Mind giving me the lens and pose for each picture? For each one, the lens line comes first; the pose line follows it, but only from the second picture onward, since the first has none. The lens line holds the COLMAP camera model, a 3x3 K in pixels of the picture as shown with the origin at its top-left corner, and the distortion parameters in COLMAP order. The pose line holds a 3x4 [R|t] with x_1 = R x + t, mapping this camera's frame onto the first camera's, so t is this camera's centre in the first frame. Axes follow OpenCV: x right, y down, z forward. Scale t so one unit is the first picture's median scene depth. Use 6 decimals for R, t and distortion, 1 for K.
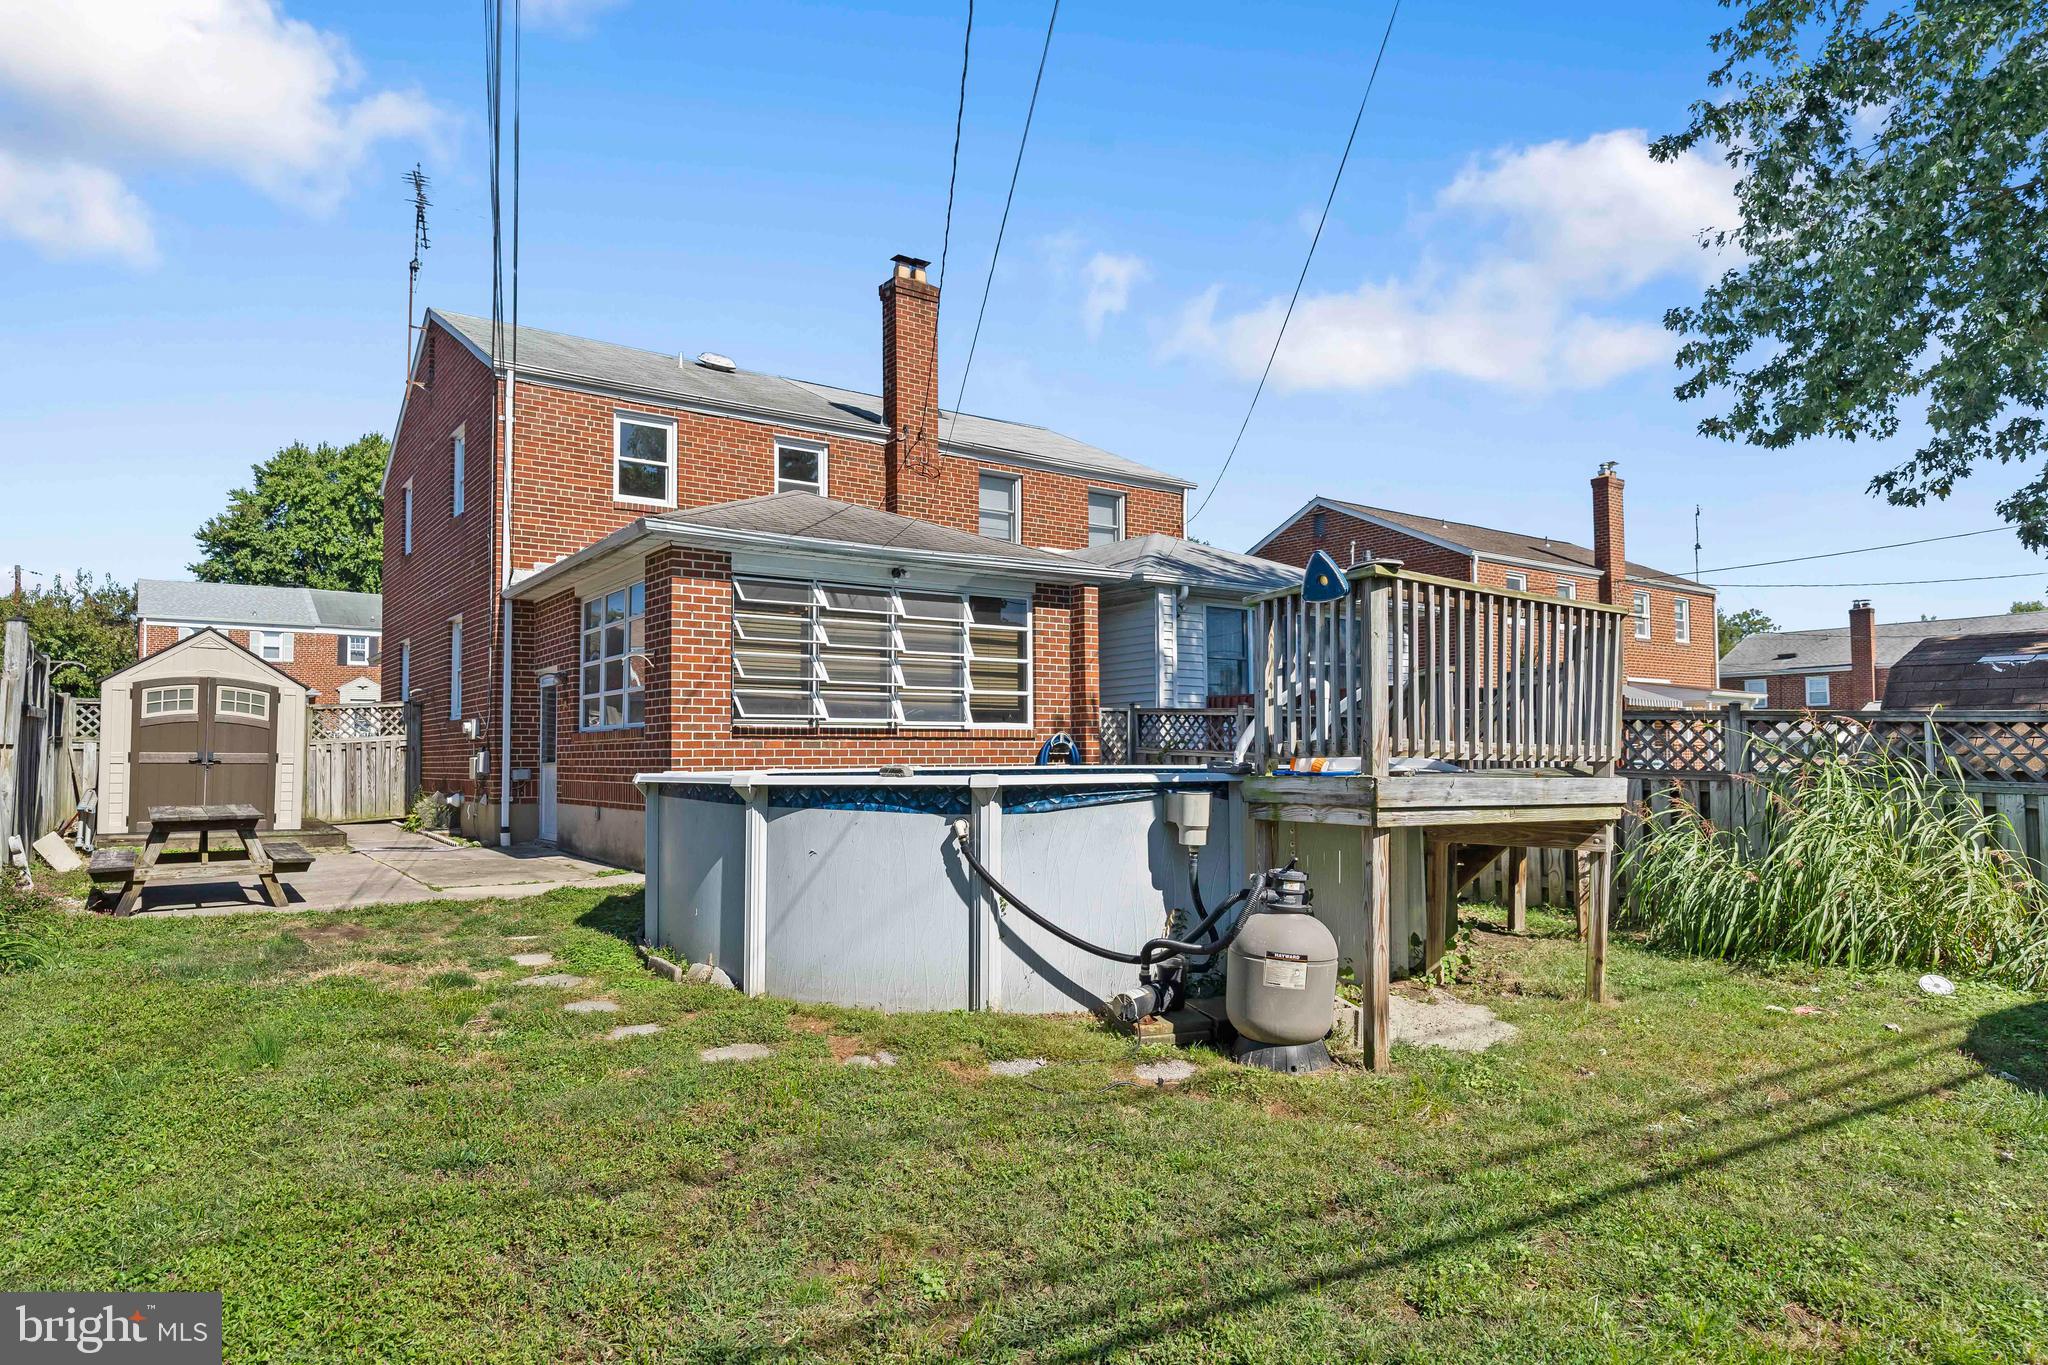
lens RADIAL K [[1231.0, 0, 1017.7], [0, 1231.0, 702.3], [0, 0, 1]] dist [-0.002675, -0.000273]
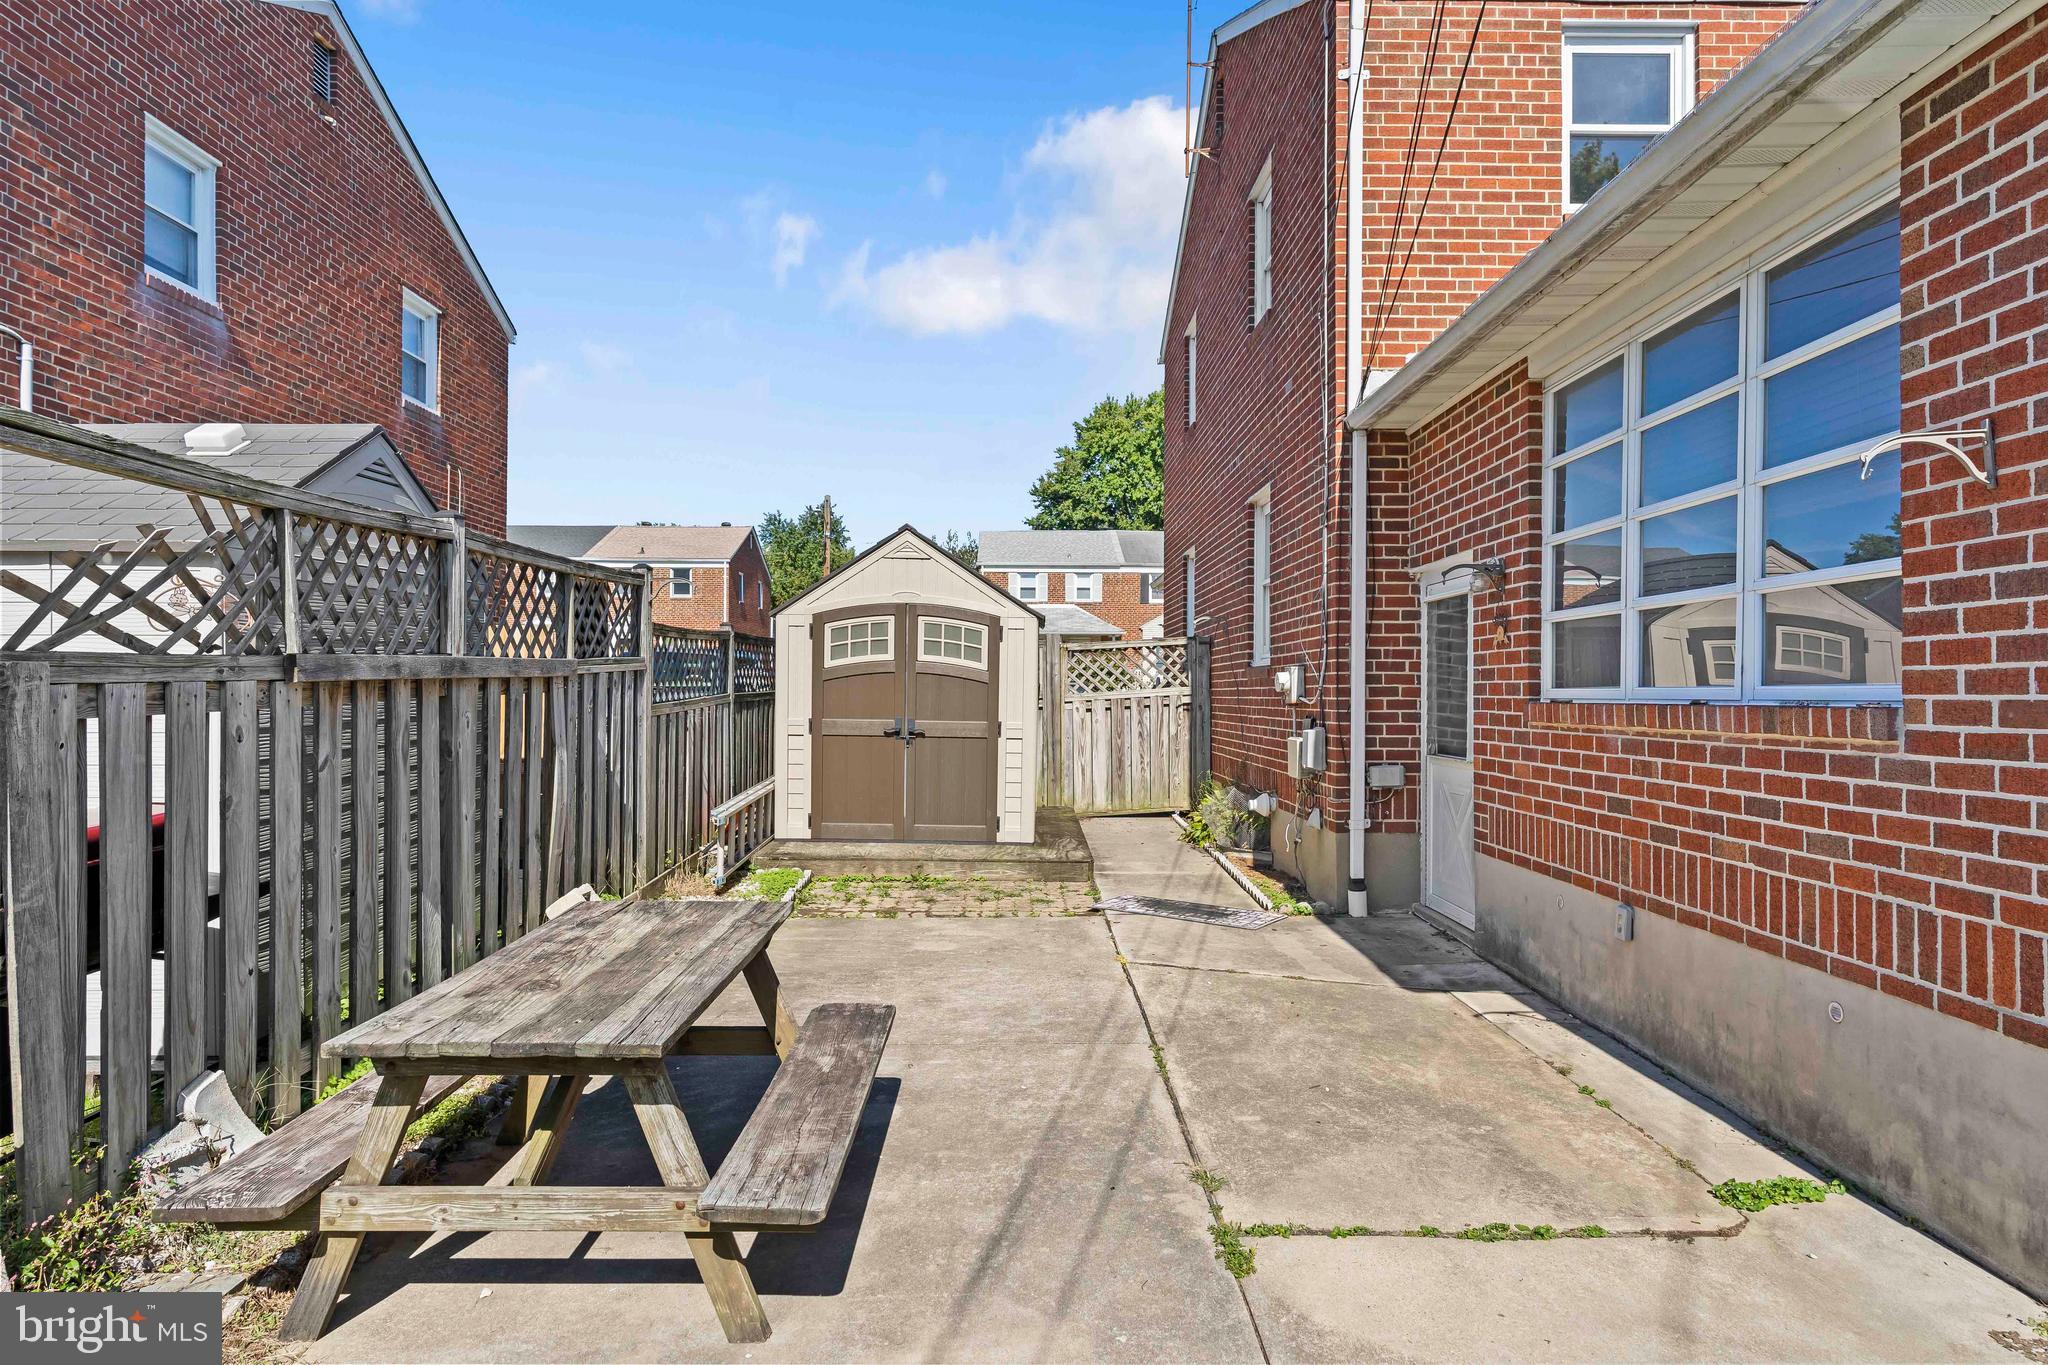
lens RADIAL K [[1231.0, 0, 1017.7], [0, 1231.0, 702.3], [0, 0, 1]] dist [-0.002675, -0.000273]
pose [[0.817554, 0.013061, -0.575704, -0.221160], [0.017600, 0.998709, 0.047652, 0.001596], [0.575584, -0.049091, 0.816268, 0.468831]]
